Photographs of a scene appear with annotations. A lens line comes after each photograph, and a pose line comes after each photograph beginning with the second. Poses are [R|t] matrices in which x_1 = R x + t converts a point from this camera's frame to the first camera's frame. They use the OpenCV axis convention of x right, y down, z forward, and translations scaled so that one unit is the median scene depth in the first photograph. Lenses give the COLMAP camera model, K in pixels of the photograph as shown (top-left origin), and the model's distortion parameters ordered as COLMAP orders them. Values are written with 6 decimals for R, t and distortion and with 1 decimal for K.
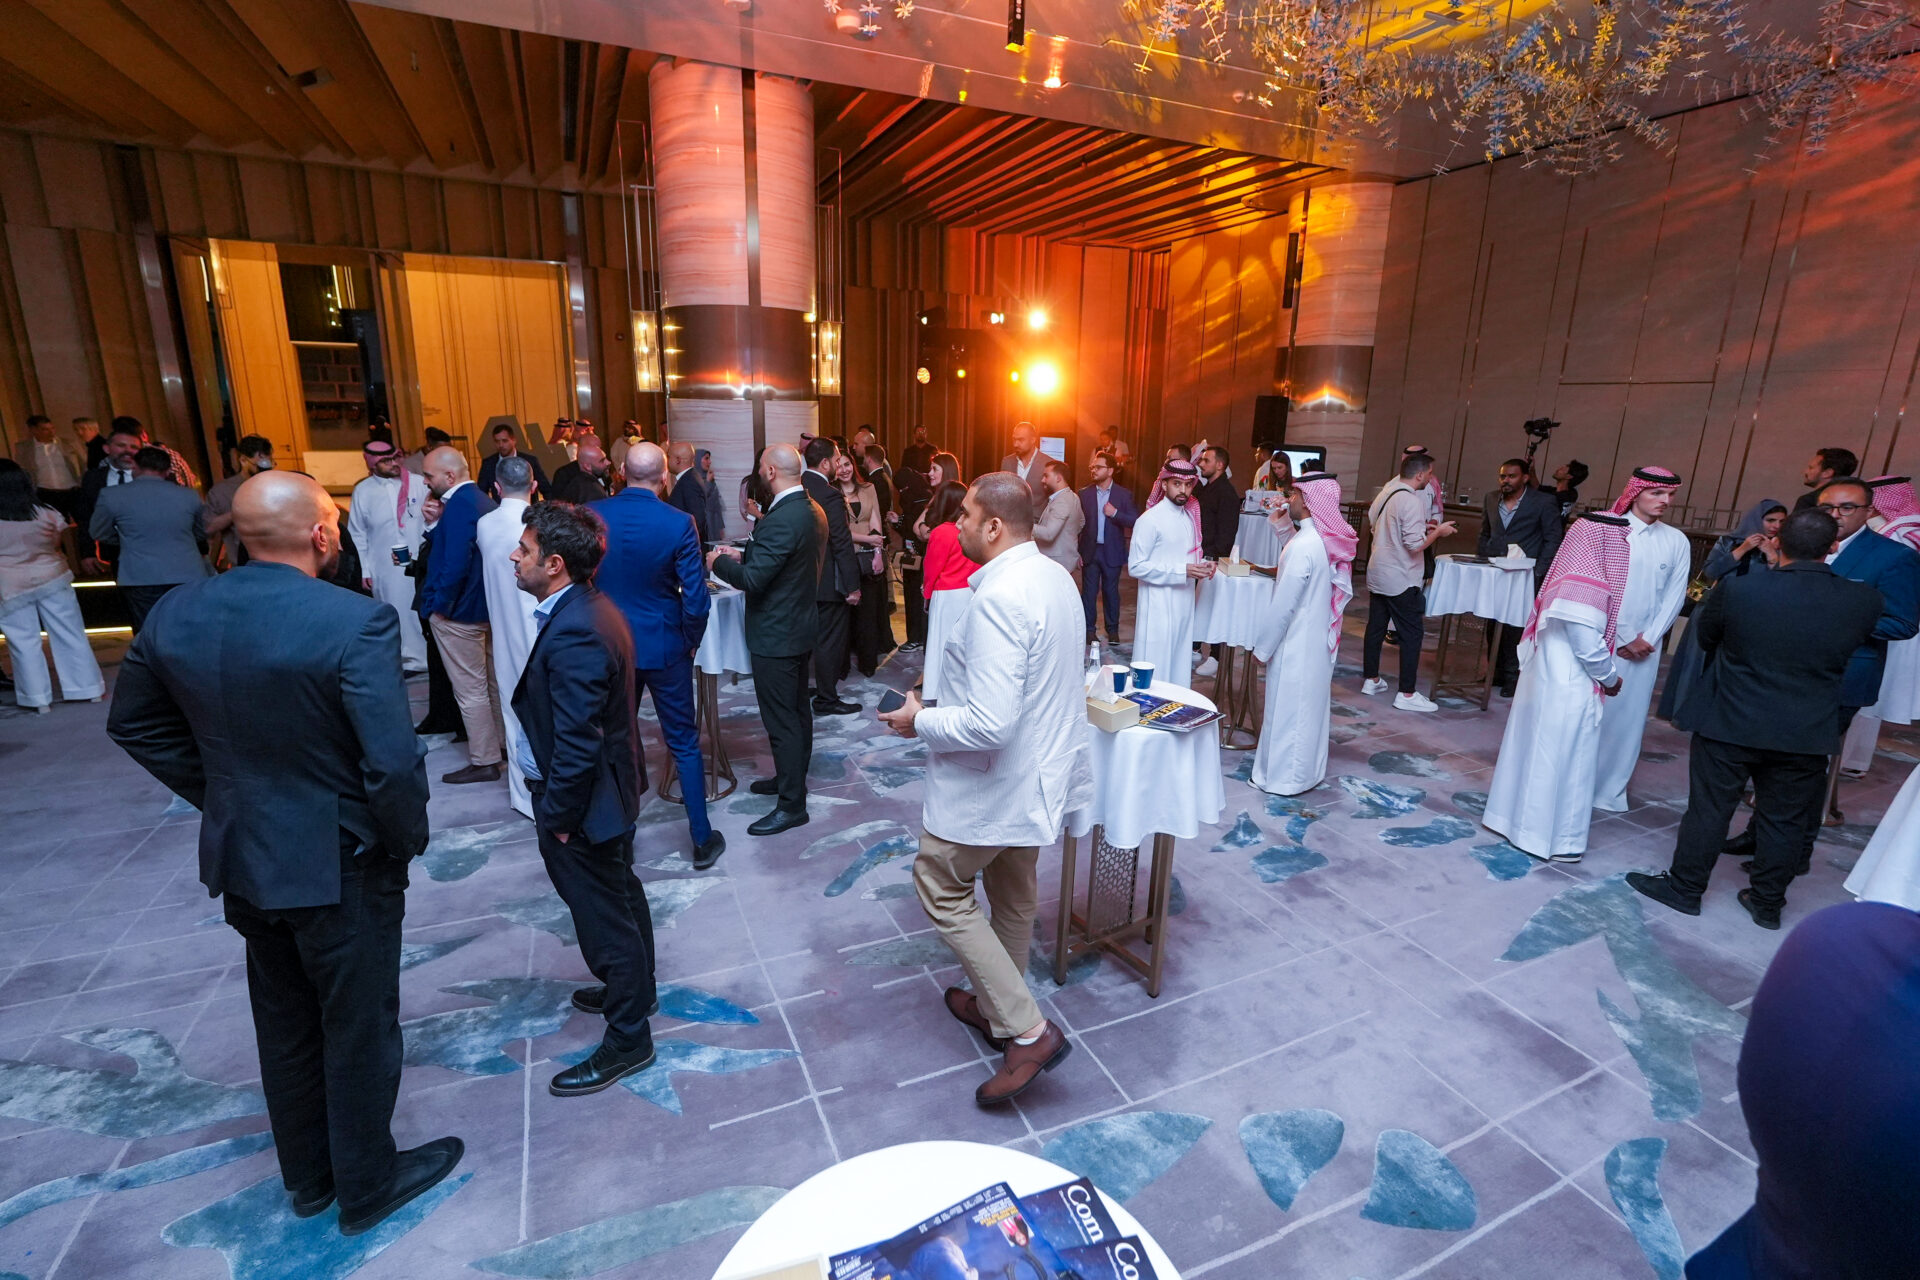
lens RADIAL K [[873.5, 0, 960.0], [0, 873.5, 640.0], [0, 0, 1]] dist [-0.027465, 0.000164]
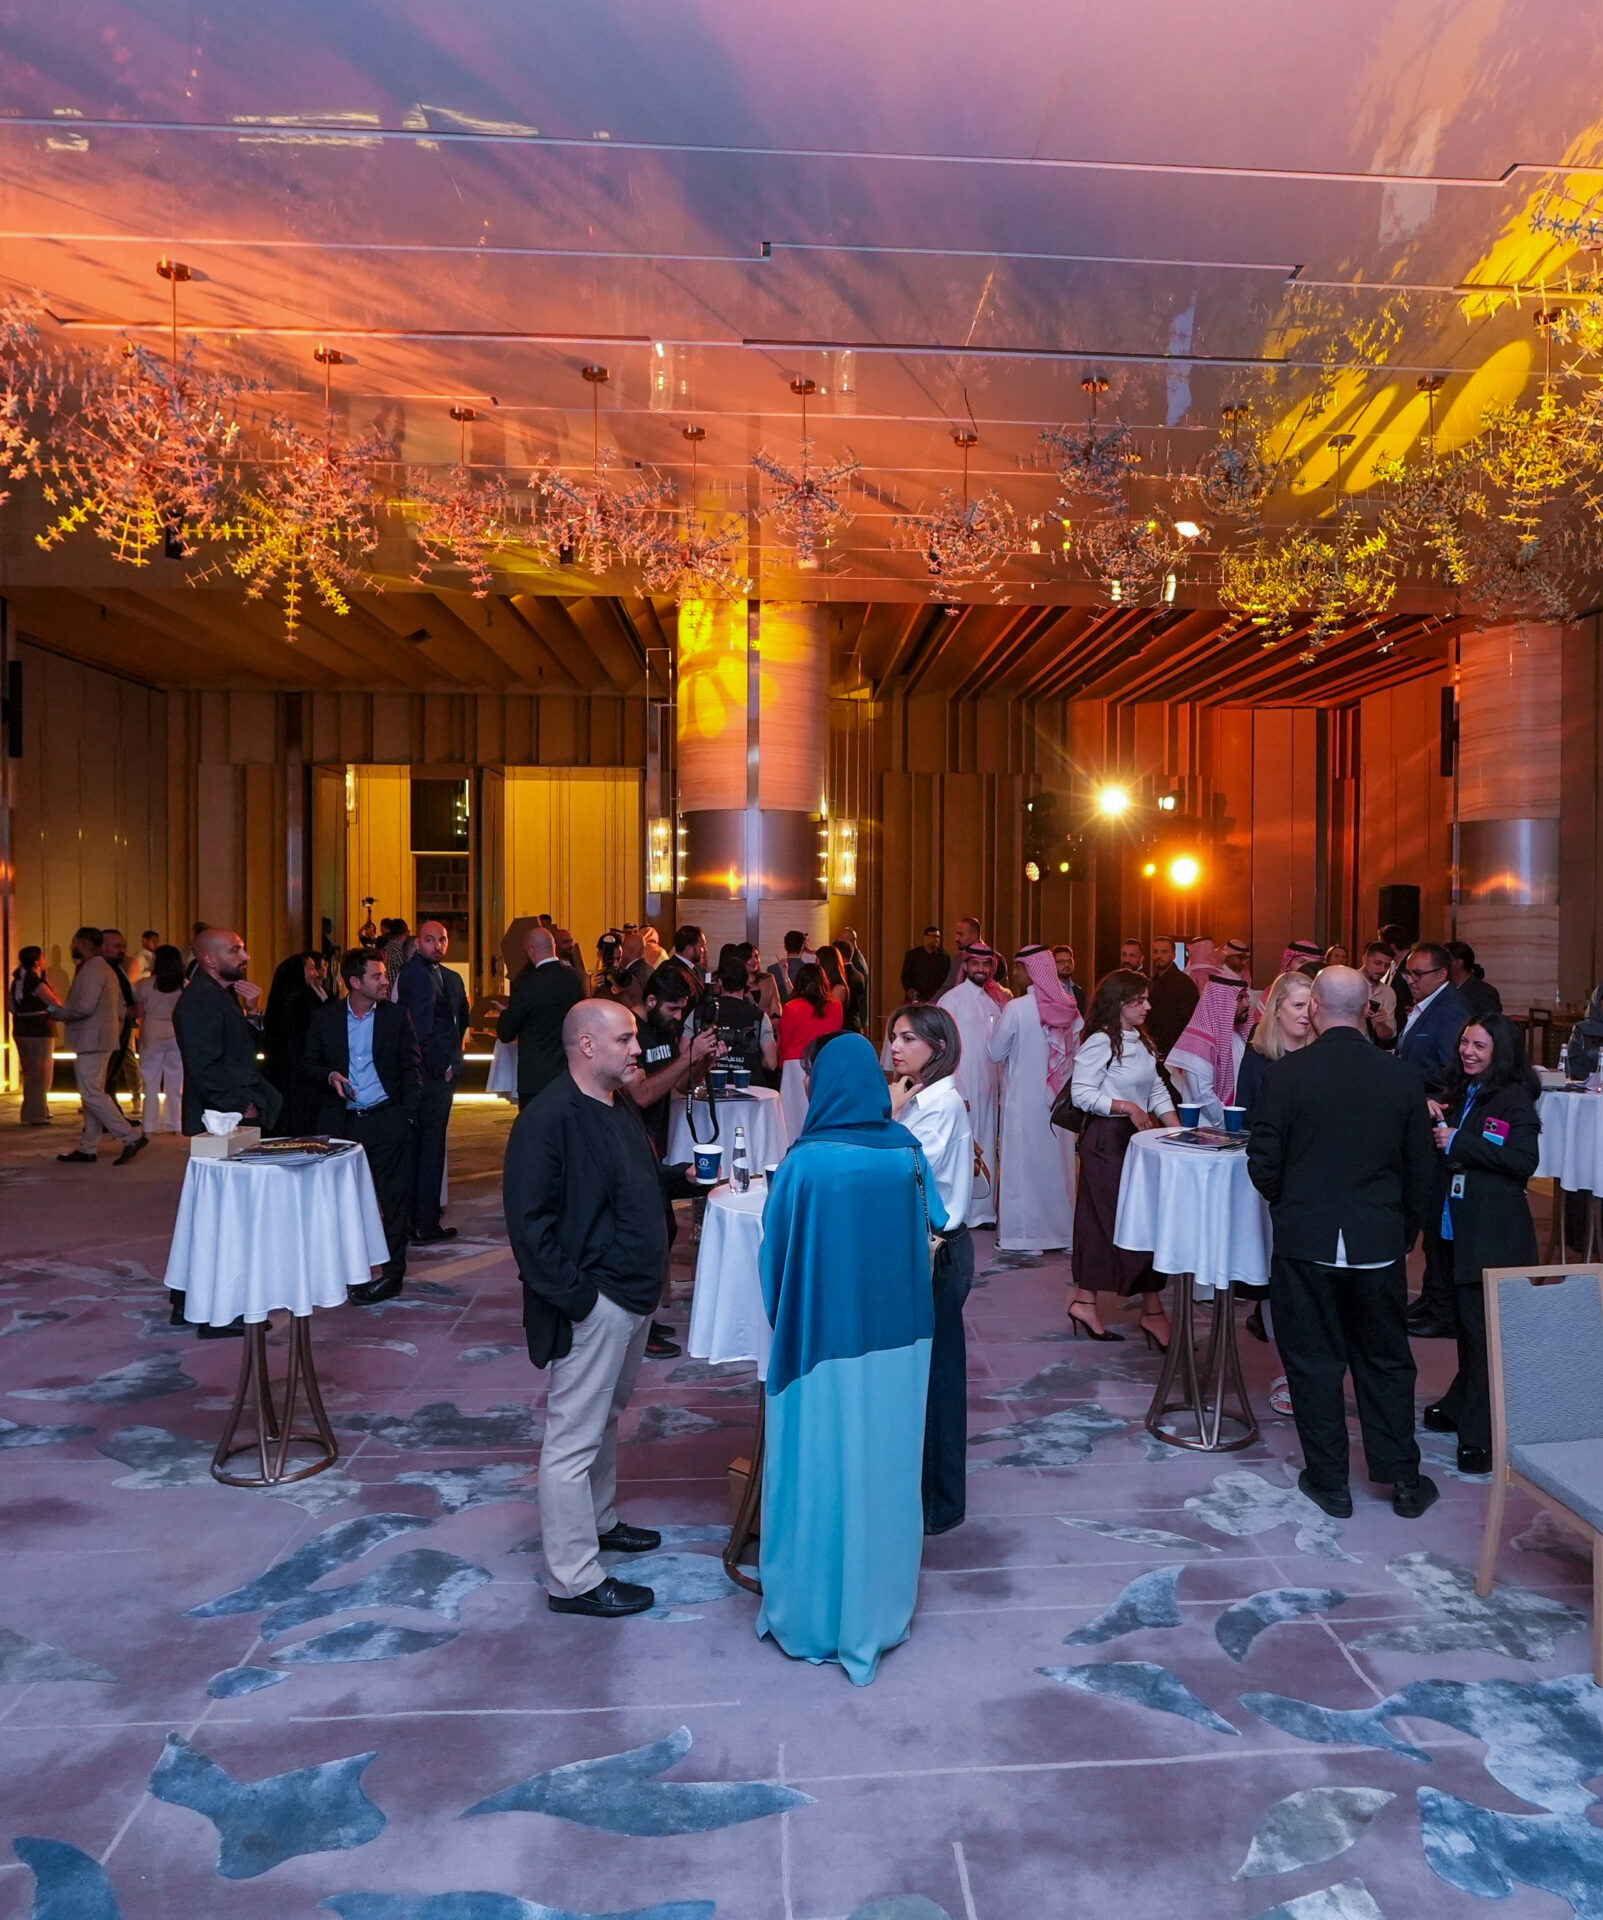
lens RADIAL K [[1316.4, 0, 801.5], [0, 1316.4, 960.0], [0, 0, 1]] dist [-0.097836, 0.000774]
pose [[0.926117, -0.002255, -0.377229, 0.278484], [-0.084217, 0.973508, -0.212579, 0.073841], [0.367715, 0.228642, 0.901393, -0.219250]]
